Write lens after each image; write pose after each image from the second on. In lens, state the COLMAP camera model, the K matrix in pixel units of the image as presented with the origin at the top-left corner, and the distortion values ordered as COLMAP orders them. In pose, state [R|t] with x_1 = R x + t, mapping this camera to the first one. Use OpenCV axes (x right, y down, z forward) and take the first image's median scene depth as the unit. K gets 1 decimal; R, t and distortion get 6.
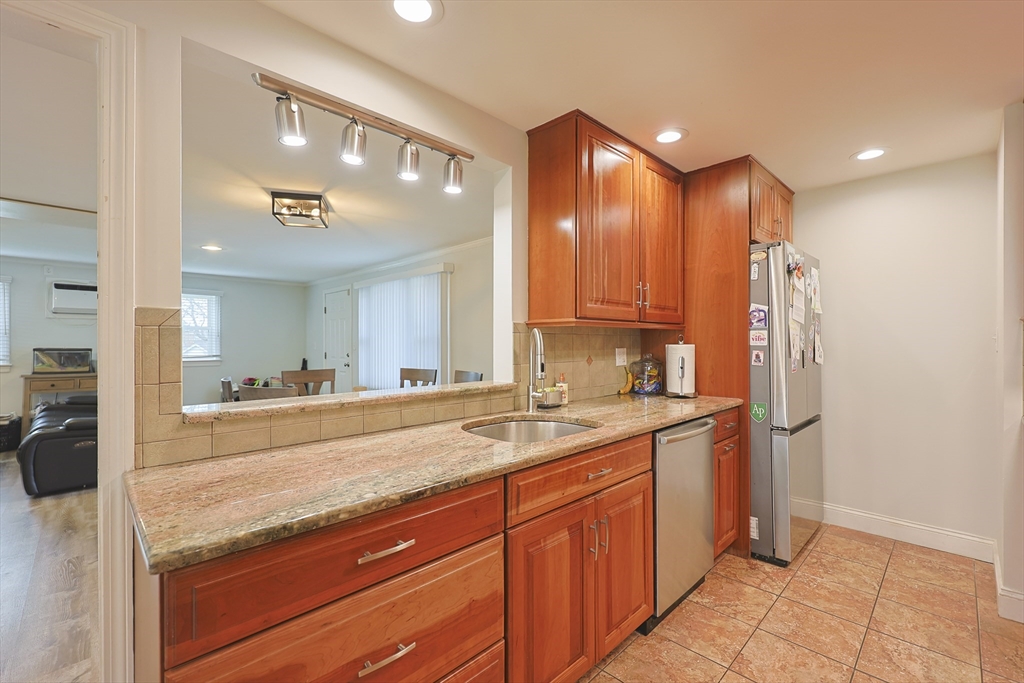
lens RADIAL K [[438.9, 0, 526.9], [0, 438.9, 339.1], [0, 0, 1]] dist [0.000622, 0.000074]
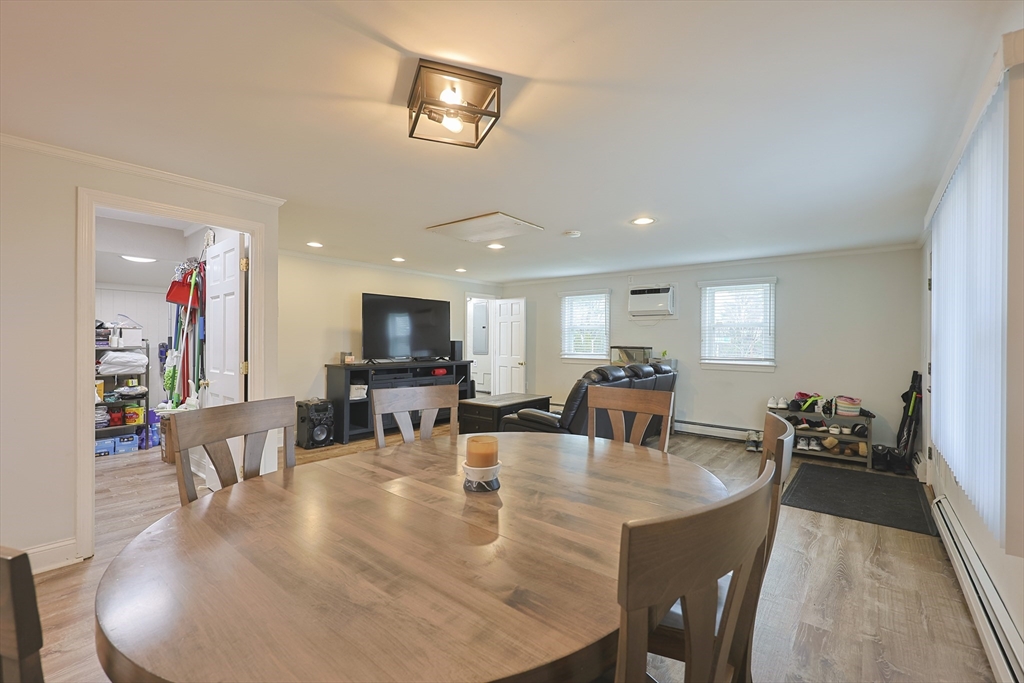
lens RADIAL K [[438.9, 0, 514.3], [0, 438.9, 339.8], [0, 0, 1]] dist [0.000622, 0.000074]
pose [[0.092971, -0.000715, -0.995669, 0.090848], [-0.001154, 0.999999, -0.000826, 0.012533], [0.995668, 0.001226, 0.092970, 1.414030]]
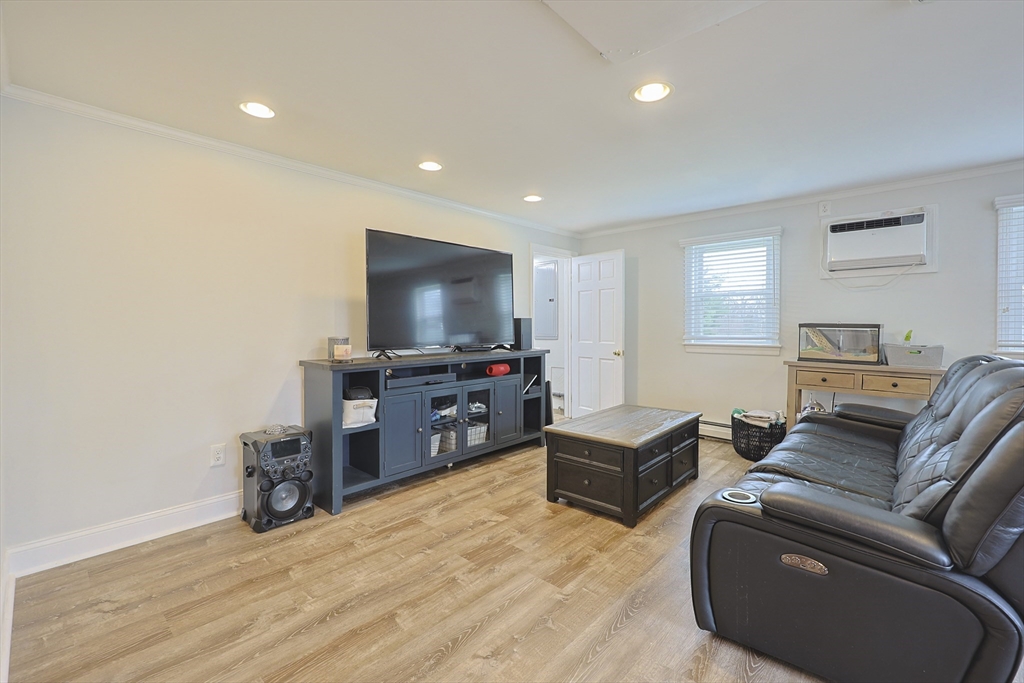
lens RADIAL K [[438.9, 0, 511.5], [0, 438.9, 332.6], [0, 0, 1]] dist [0.000622, 0.000074]
pose [[0.029889, 0.015522, -0.999433, -1.033868], [0.009739, 0.999827, 0.015819, 0.046798], [0.999506, -0.010206, 0.029733, 1.204543]]
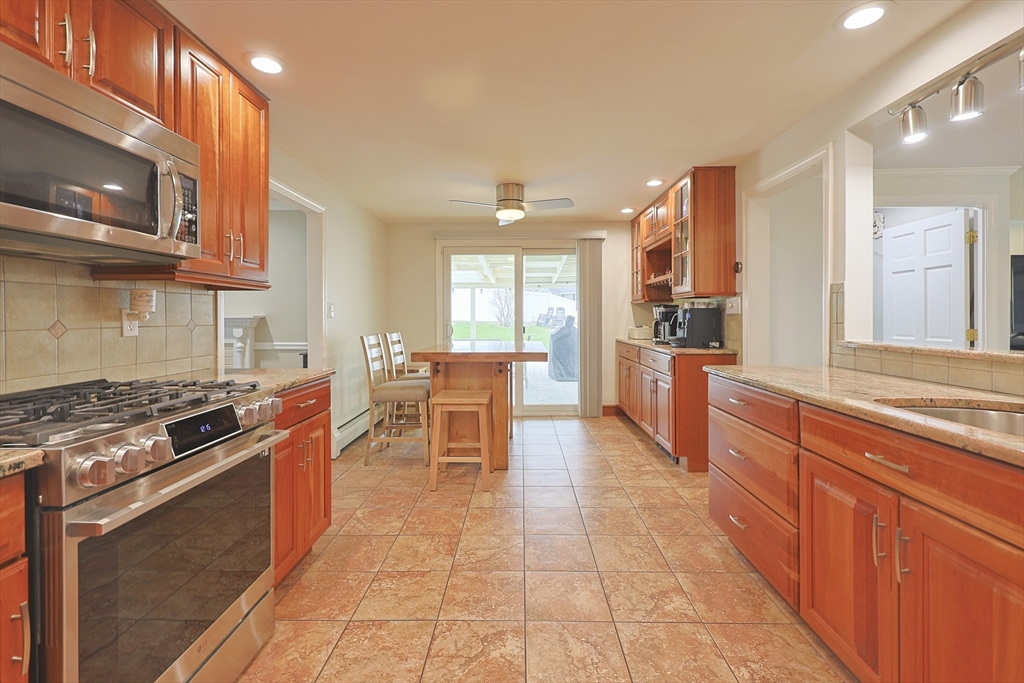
lens RADIAL K [[438.9, 0, 509.8], [0, 438.9, 319.3], [0, 0, 1]] dist [0.000622, 0.000074]
pose [[-0.734002, 0.007593, -0.679104, 0.767119], [0.005143, 0.999971, 0.005623, 0.034440], [0.679127, 0.000635, -0.734020, 0.739619]]
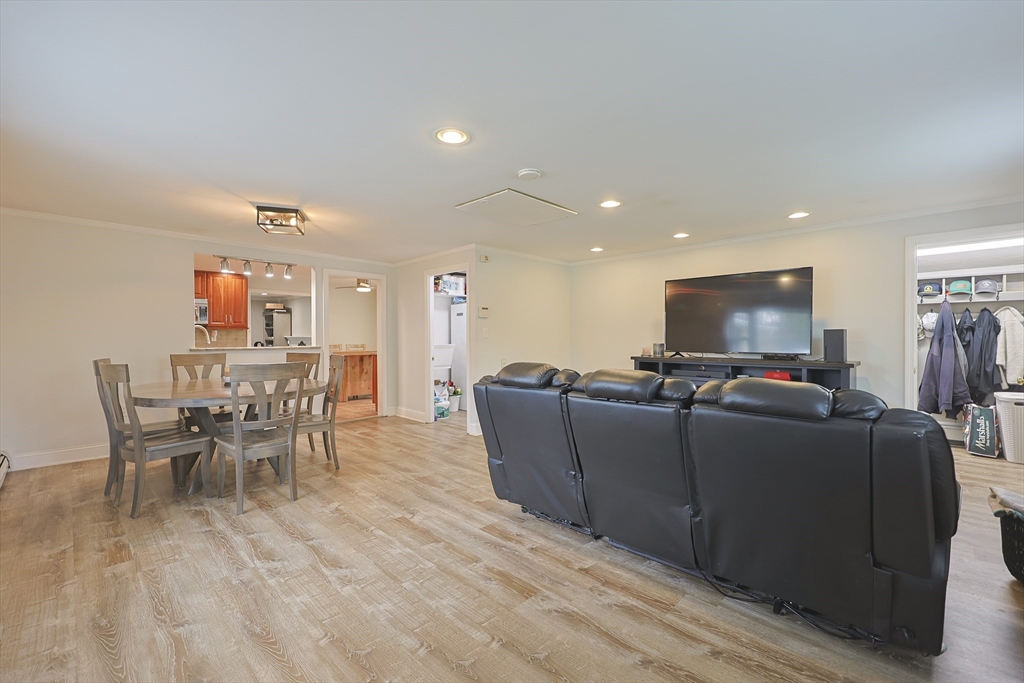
lens RADIAL K [[438.9, 0, 505.8], [0, 438.9, 342.2], [0, 0, 1]] dist [0.000622, 0.000074]
pose [[-0.999896, 0.000256, 0.014415, -1.595762], [0.000346, 0.999981, 0.006199, 0.058449], [-0.014413, 0.006203, -0.999877, 3.055079]]
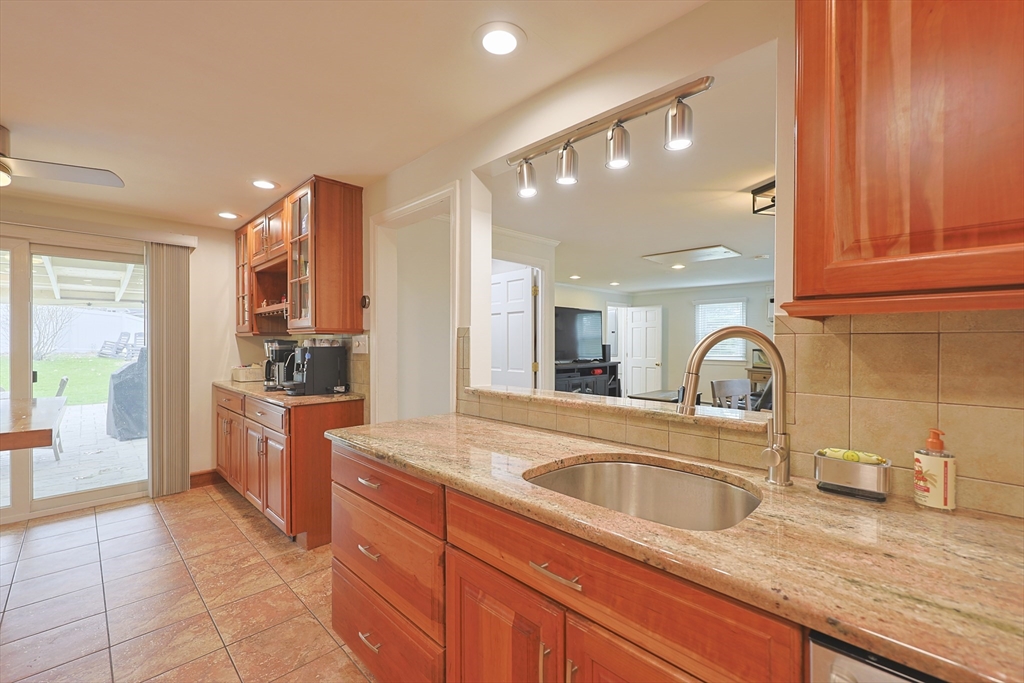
lens RADIAL K [[438.9, 0, 511.6], [0, 438.9, 339.6], [0, 0, 1]] dist [0.000622, 0.000074]
pose [[-0.013056, -0.006087, -0.999896, 0.505323], [0.003912, 0.999974, -0.006138, -0.004669], [0.999907, -0.003992, -0.013032, 0.631447]]
